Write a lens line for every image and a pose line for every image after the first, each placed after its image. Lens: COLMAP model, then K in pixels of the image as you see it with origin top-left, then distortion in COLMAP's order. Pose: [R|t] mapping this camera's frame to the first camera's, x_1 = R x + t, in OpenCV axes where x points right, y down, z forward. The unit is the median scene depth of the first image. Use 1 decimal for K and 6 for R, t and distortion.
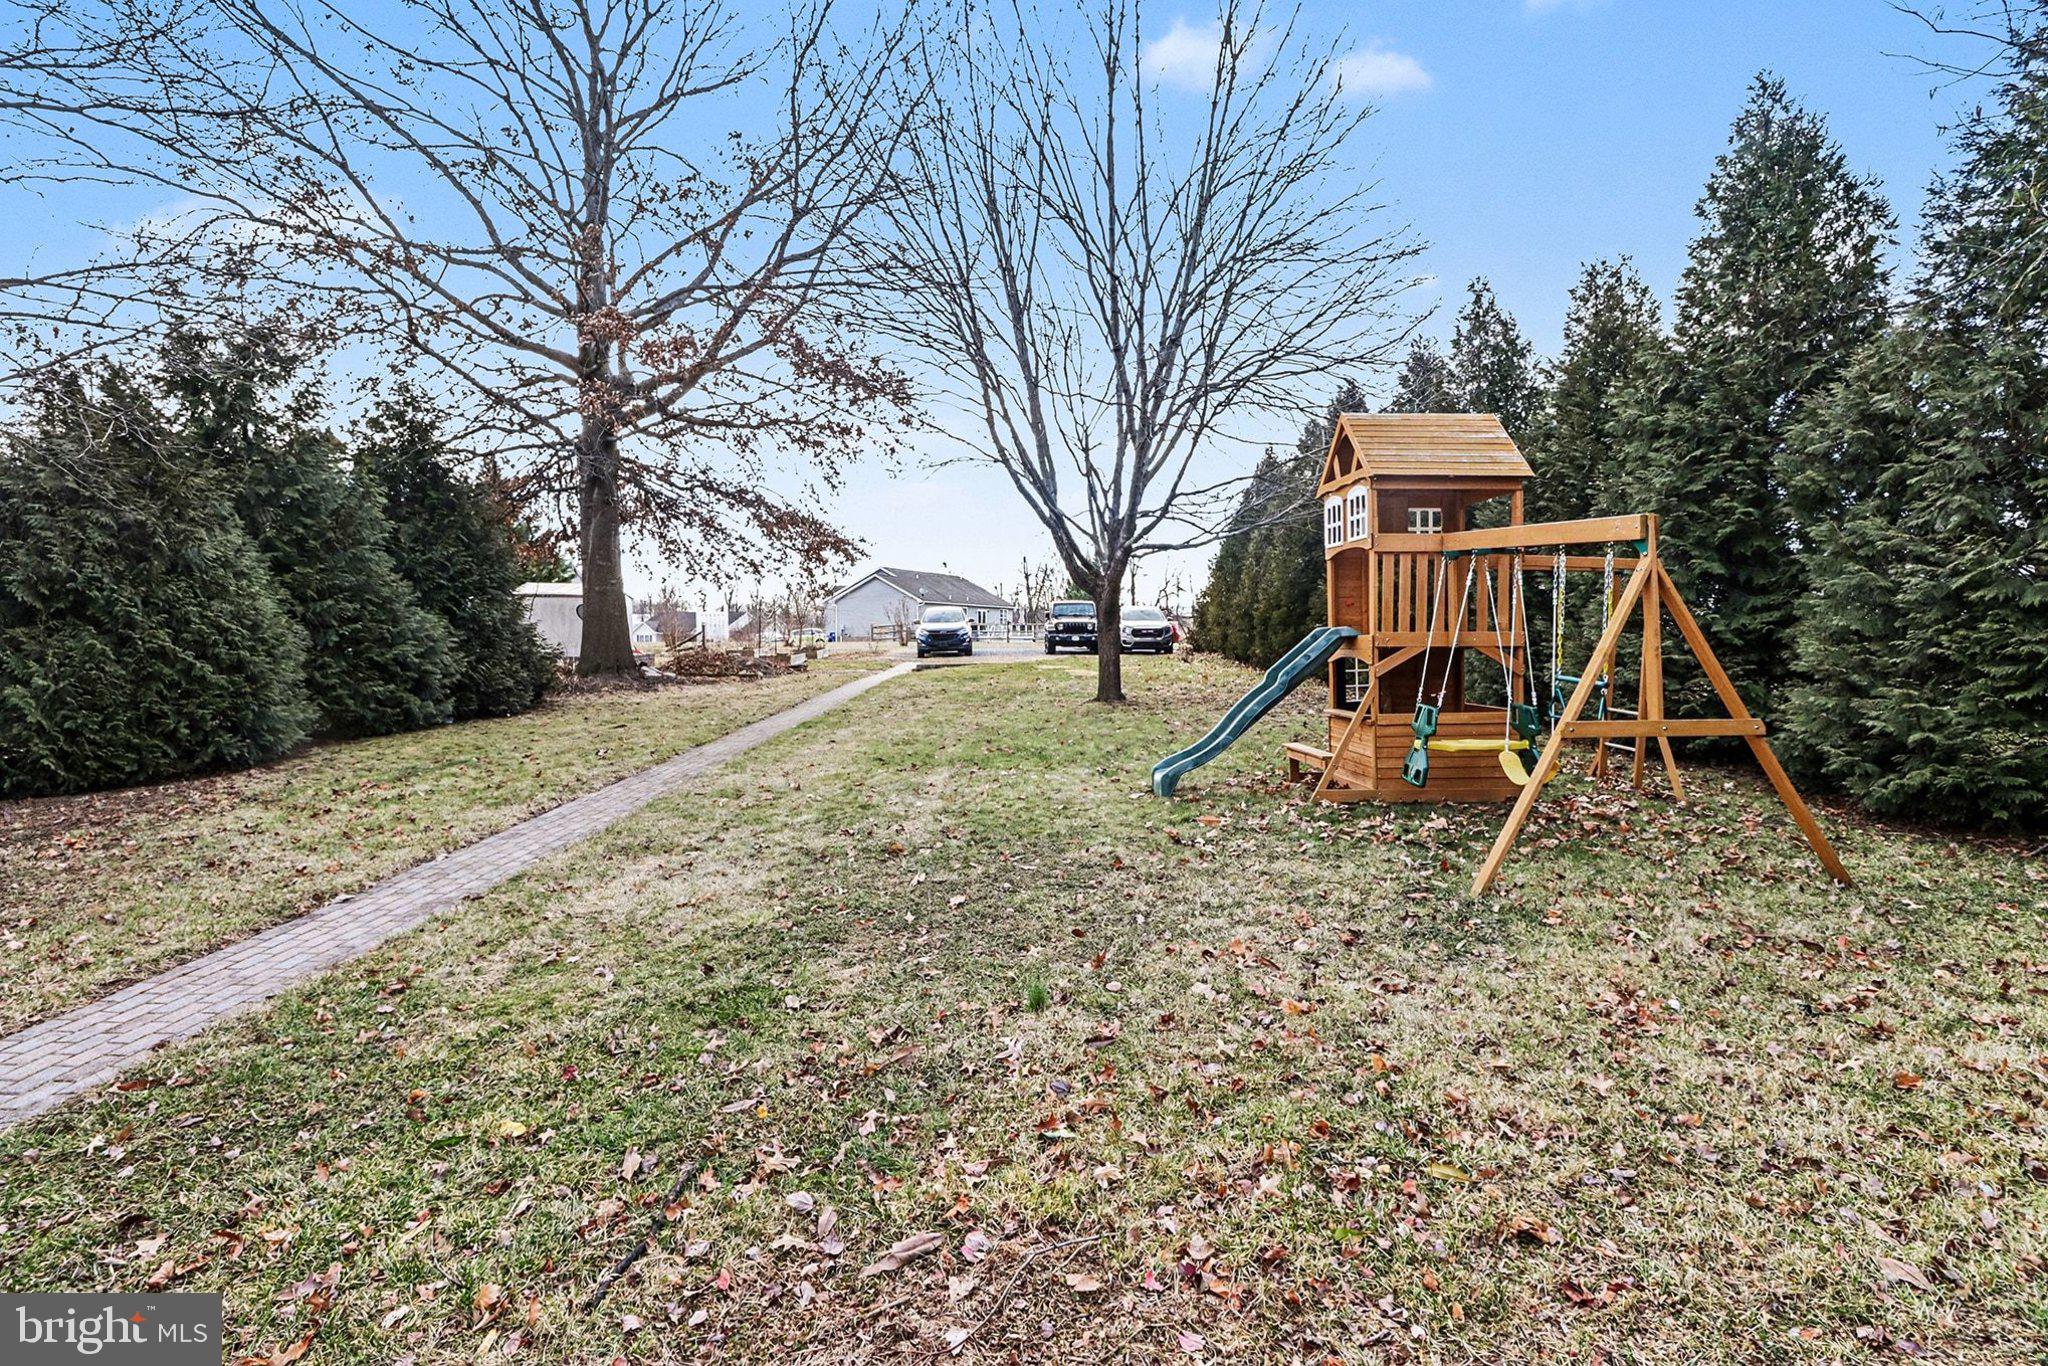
lens RADIAL K [[973.6, 0, 1013.5], [0, 973.6, 668.8], [0, 0, 1]] dist [0.002329, -0.015843]
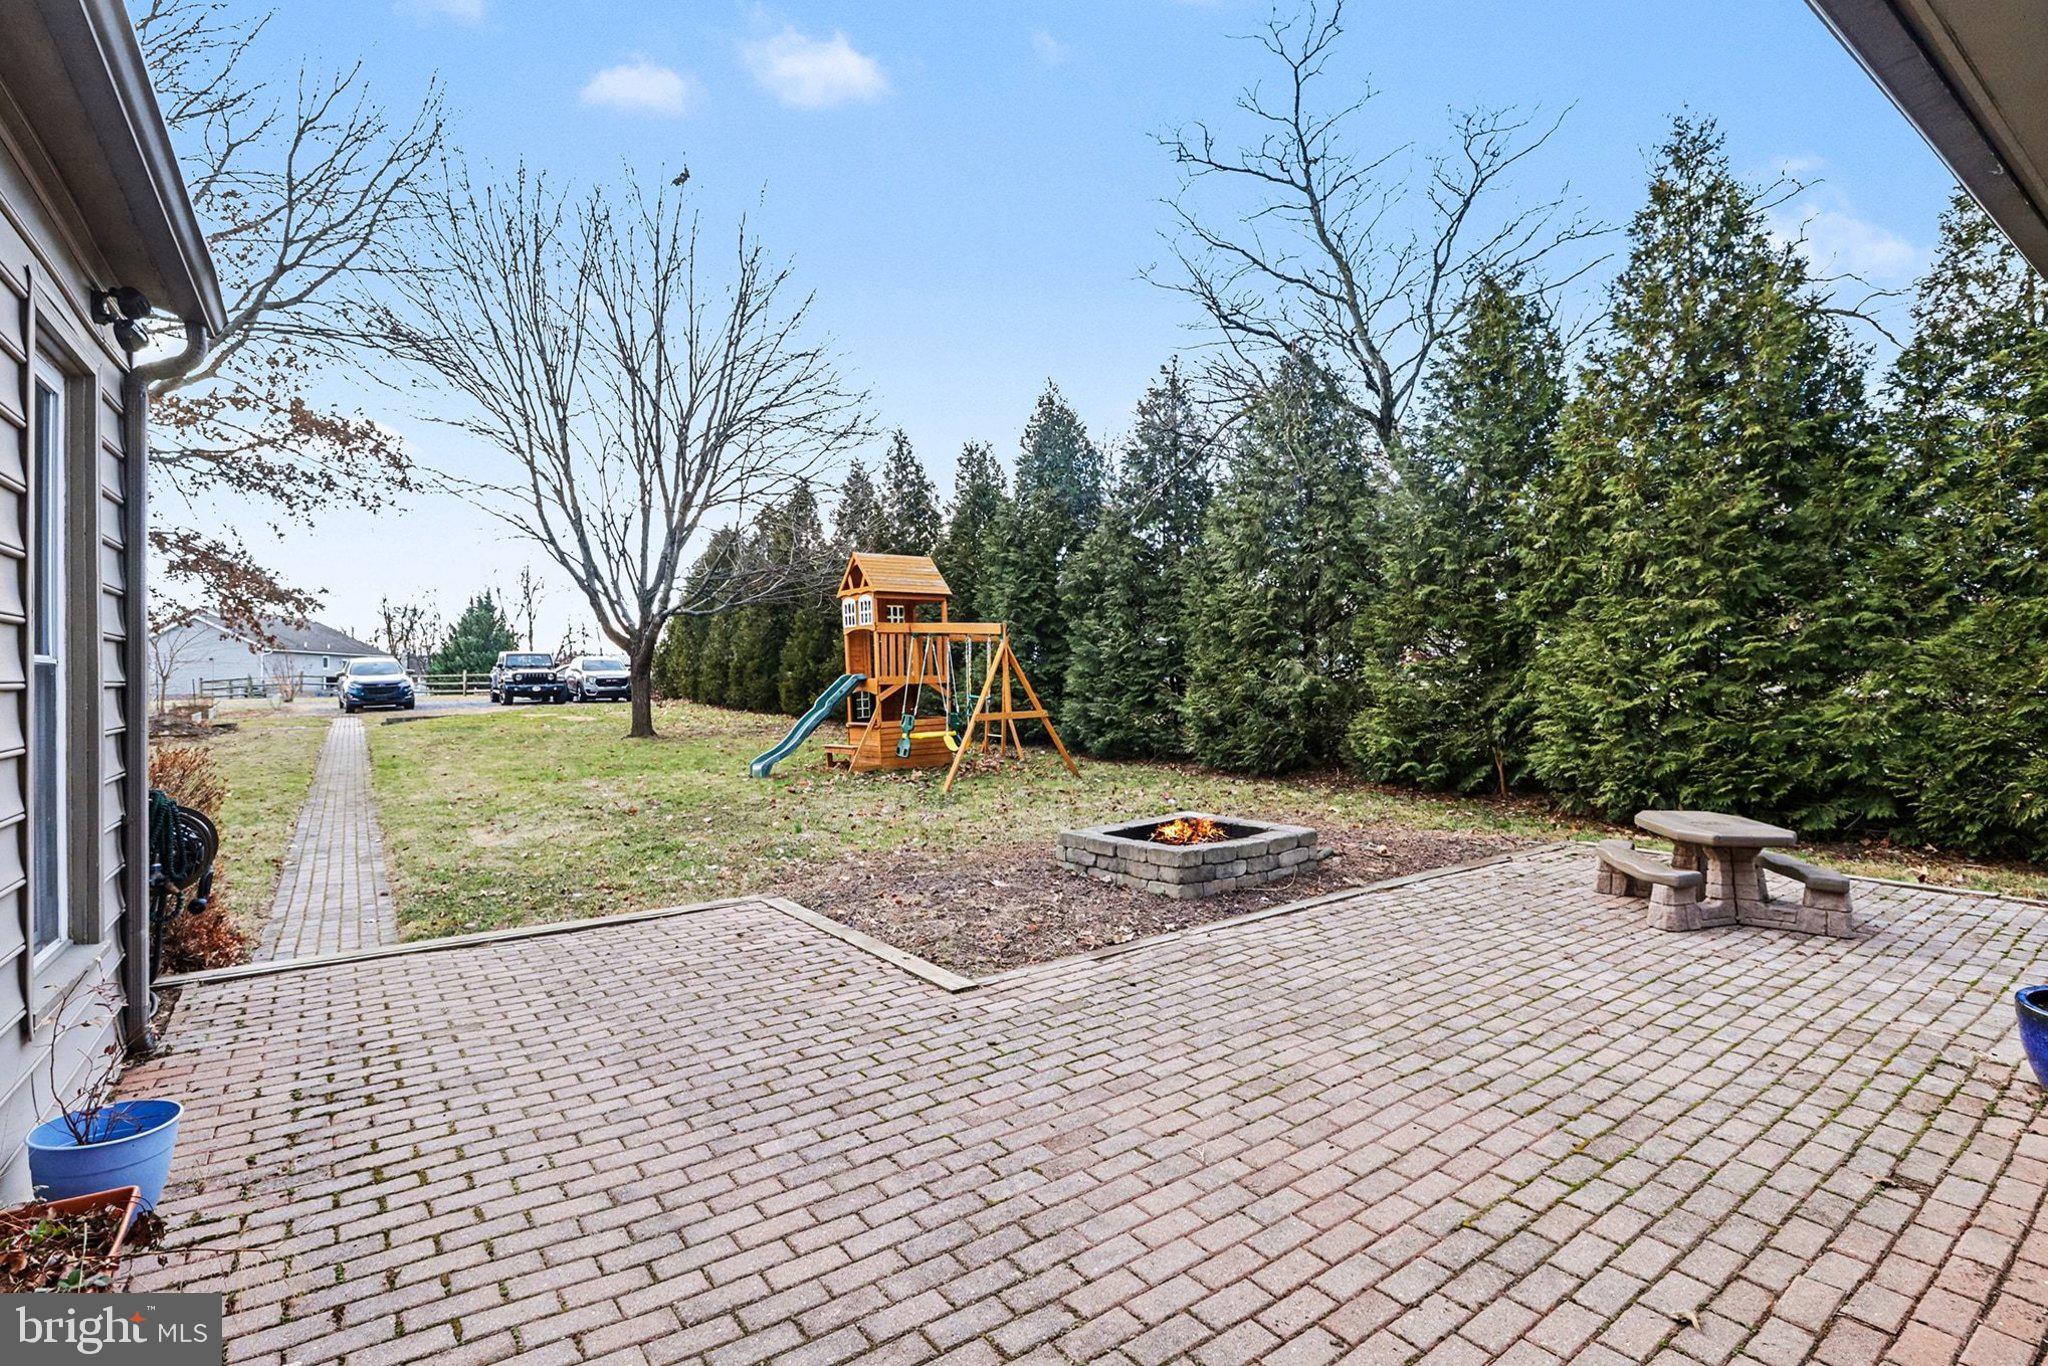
lens RADIAL K [[973.6, 0, 1013.5], [0, 973.6, 668.8], [0, 0, 1]] dist [0.002329, -0.015843]
pose [[0.834656, -0.012299, 0.550635, -0.400829], [0.038845, 0.998576, -0.036577, 0.022491], [-0.549401, 0.051918, 0.833944, -0.626436]]
